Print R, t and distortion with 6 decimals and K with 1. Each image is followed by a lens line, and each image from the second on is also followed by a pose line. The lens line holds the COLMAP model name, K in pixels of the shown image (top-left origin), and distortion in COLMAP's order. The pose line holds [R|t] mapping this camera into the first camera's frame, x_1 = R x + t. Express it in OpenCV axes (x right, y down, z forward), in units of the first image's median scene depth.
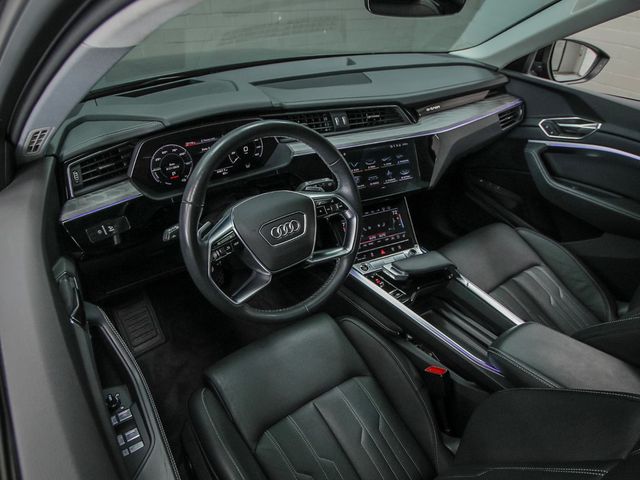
lens RADIAL K [[418.5, 0, 317.3], [0, 418.5, 261.7], [0, 0, 1]] dist [-0.009340, 0.000490]
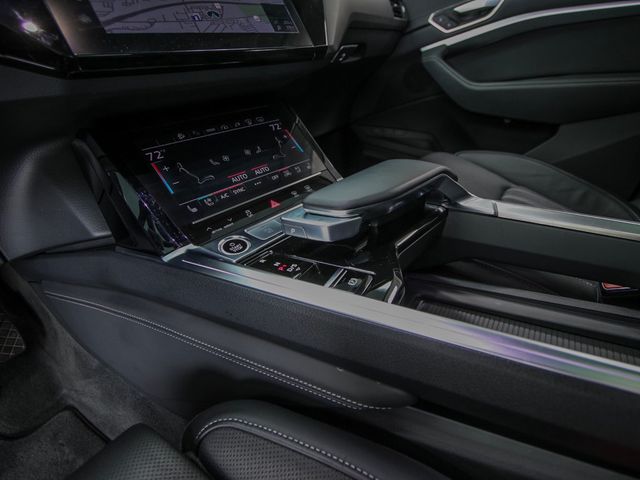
lens RADIAL K [[330.1, 0, 324.9], [0, 330.1, 232.0], [0, 0, 1]] dist [-0.022017, -0.000016]
pose [[0.918180, -0.269130, 0.290714, 0.098486], [0.320889, 0.935582, -0.147365, 0.064598], [-0.232326, 0.228595, 0.945394, 0.672446]]
